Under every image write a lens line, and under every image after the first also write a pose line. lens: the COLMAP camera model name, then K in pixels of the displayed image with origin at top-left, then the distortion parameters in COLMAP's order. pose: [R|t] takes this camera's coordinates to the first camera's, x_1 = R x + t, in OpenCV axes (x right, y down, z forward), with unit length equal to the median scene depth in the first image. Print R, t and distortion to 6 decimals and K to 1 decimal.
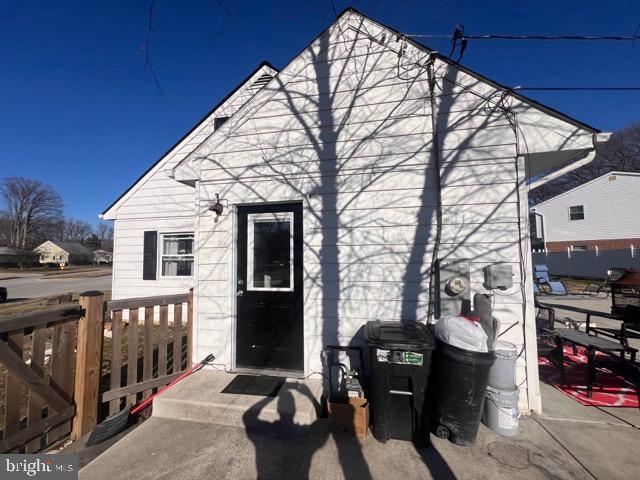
lens RADIAL K [[258.9, 0, 320.5], [0, 258.9, 239.9], [0, 0, 1]] dist [-0.001903, -0.000691]
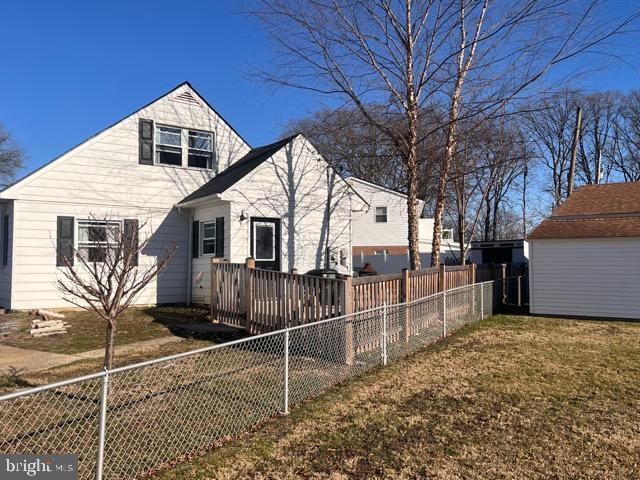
lens RADIAL K [[577.2, 0, 335.2], [0, 577.2, 254.3], [0, 0, 1]] dist [0.016097, -0.020751]
pose [[0.660453, 0.027654, 0.750358, -3.431319], [-0.050348, 0.998704, 0.007509, 0.087502], [-0.749177, -0.042738, 0.660989, -2.573310]]
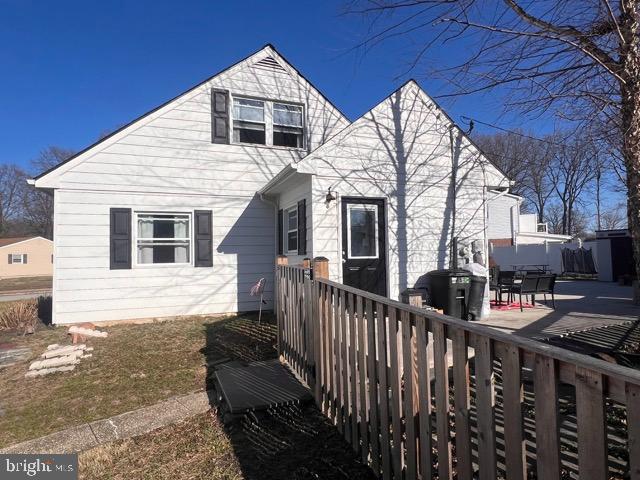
lens RADIAL K [[387.3, 0, 323.3], [0, 387.3, 244.6], [0, 0, 1]] dist [-0.006471, 0.005473]
pose [[0.841550, 0.017884, 0.539884, -1.634603], [-0.025889, 0.999639, 0.007240, 0.114199], [-0.539559, -0.020070, 0.841709, -0.732730]]
